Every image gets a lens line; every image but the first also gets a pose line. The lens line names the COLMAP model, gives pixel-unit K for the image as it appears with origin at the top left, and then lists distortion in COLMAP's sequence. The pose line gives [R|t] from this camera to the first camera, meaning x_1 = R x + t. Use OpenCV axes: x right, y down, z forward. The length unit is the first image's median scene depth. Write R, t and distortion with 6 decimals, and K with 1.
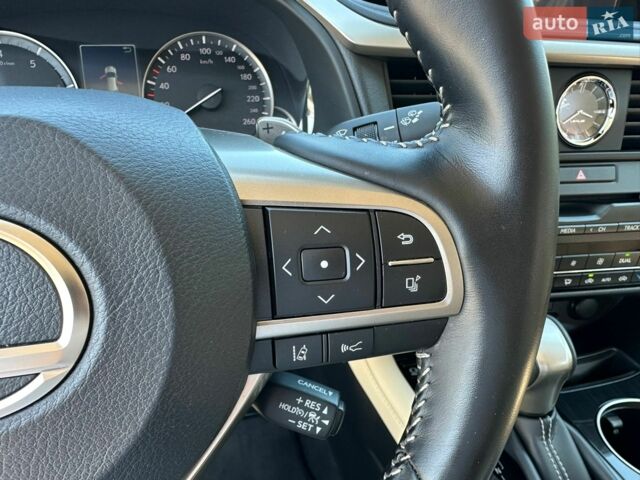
lens RADIAL K [[460.2, 0, 298.9], [0, 460.2, 281.2], [0, 0, 1]] dist [-0.015681, -0.002949]
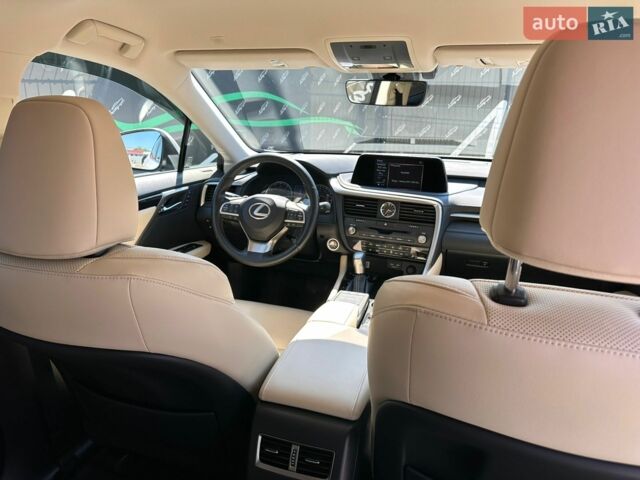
lens RADIAL K [[455.2, 0, 320.0], [0, 455.2, 240.0], [0, 0, 1]] dist [0.117600, -0.238903]
pose [[0.856359, 0.140729, -0.496835, 2.053267], [-0.276780, 0.937356, -0.211559, 0.886076], [0.435939, 0.318684, 0.841664, -2.537110]]
